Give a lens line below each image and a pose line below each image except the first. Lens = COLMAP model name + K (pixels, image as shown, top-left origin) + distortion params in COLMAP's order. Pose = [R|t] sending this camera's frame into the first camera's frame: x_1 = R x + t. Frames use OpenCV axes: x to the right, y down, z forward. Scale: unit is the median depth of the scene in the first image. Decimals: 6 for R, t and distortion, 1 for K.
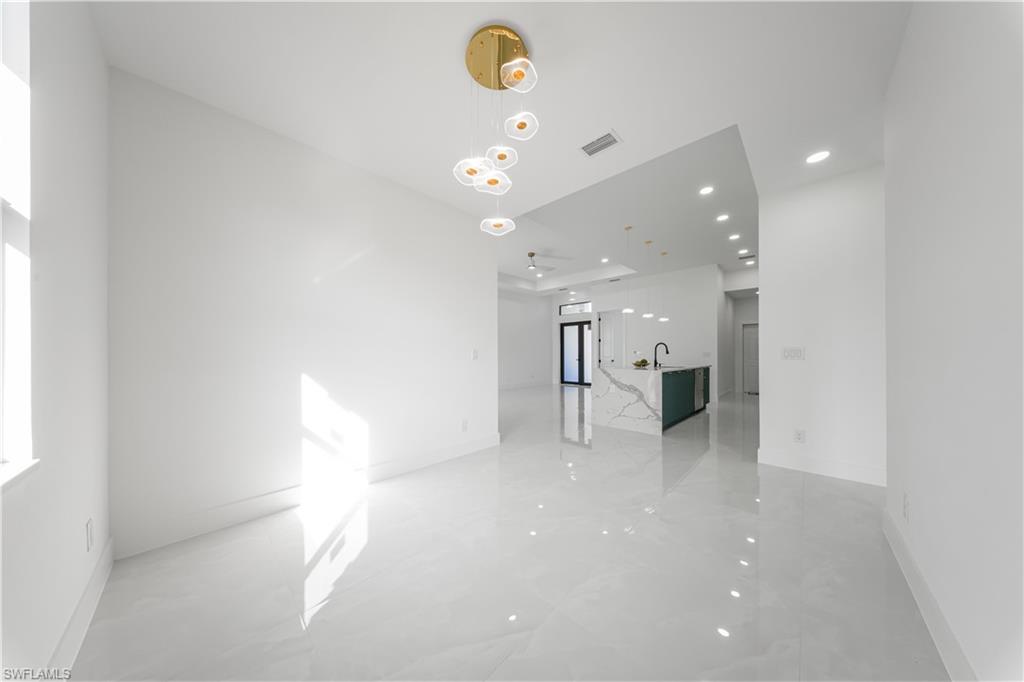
lens RADIAL K [[304.8, 0, 508.3], [0, 304.8, 347.4], [0, 0, 1]] dist [-0.000126, 0.000002]
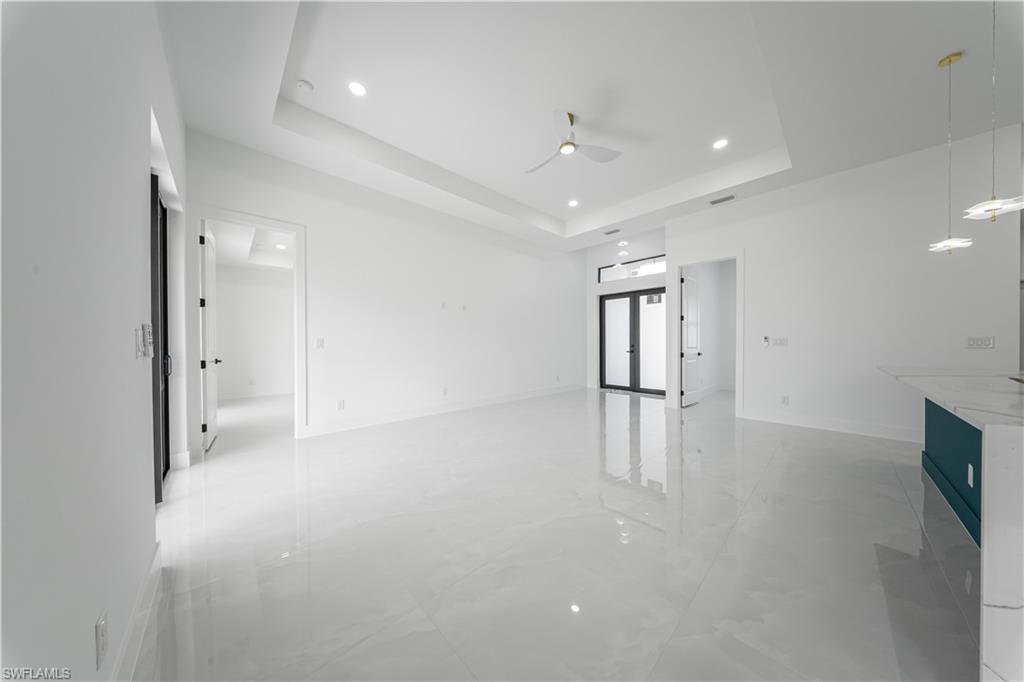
lens RADIAL K [[304.8, 0, 505.4], [0, 304.8, 347.2], [0, 0, 1]] dist [-0.000126, 0.000002]
pose [[0.998569, -0.002931, -0.053398, 0.005469], [0.004737, 0.999420, 0.033732, 0.009006], [0.053268, -0.033937, 0.998003, 0.354793]]
